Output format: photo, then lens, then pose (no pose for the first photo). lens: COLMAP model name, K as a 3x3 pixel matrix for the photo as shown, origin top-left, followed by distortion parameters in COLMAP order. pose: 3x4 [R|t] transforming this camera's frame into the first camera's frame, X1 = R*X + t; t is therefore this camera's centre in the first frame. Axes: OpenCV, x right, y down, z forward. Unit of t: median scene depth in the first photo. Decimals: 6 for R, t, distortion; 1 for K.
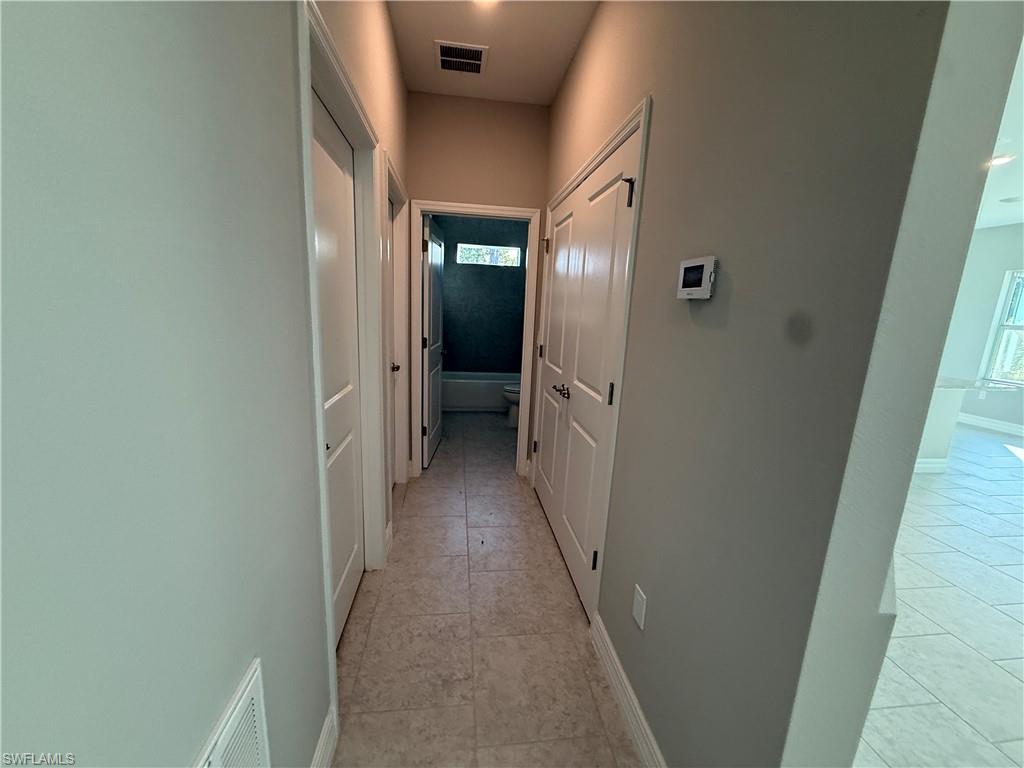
lens RADIAL K [[408.1, 0, 509.2], [0, 408.1, 386.6], [0, 0, 1]] dist [0.000152, -0.000223]
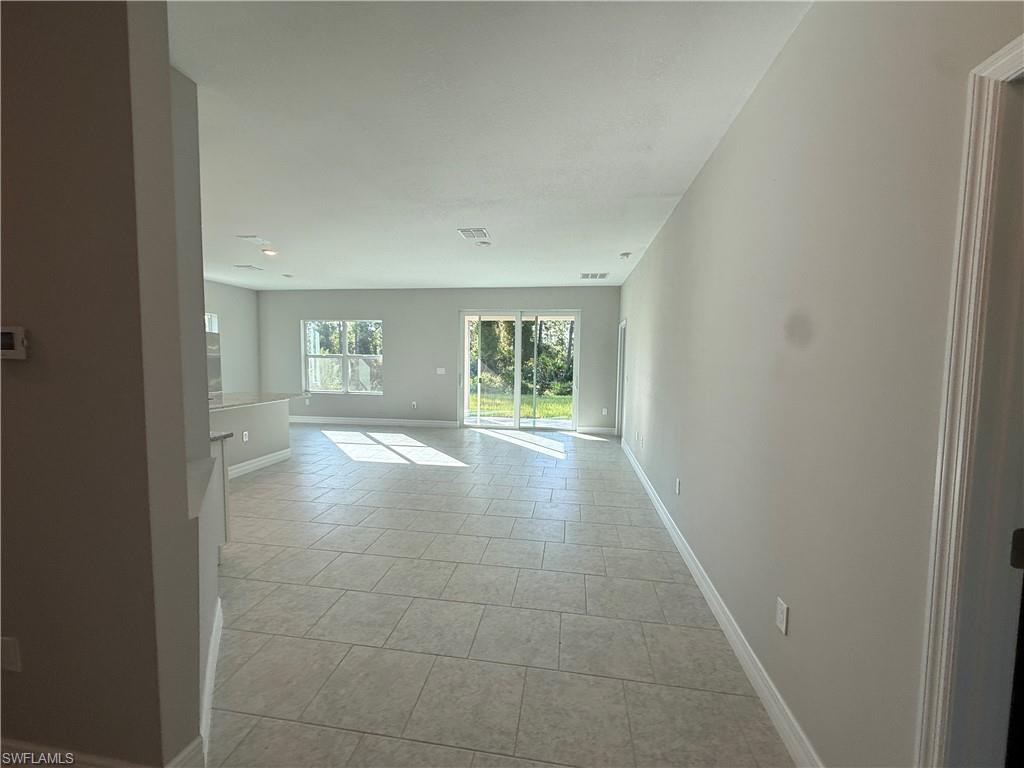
lens RADIAL K [[408.1, 0, 509.2], [0, 408.1, 386.6], [0, 0, 1]] dist [0.000152, -0.000223]
pose [[0.270172, -0.112593, 0.956206, -0.232593], [0.188590, 0.980089, 0.062120, 0.051929], [-0.944161, 0.163548, 0.286027, -0.545424]]
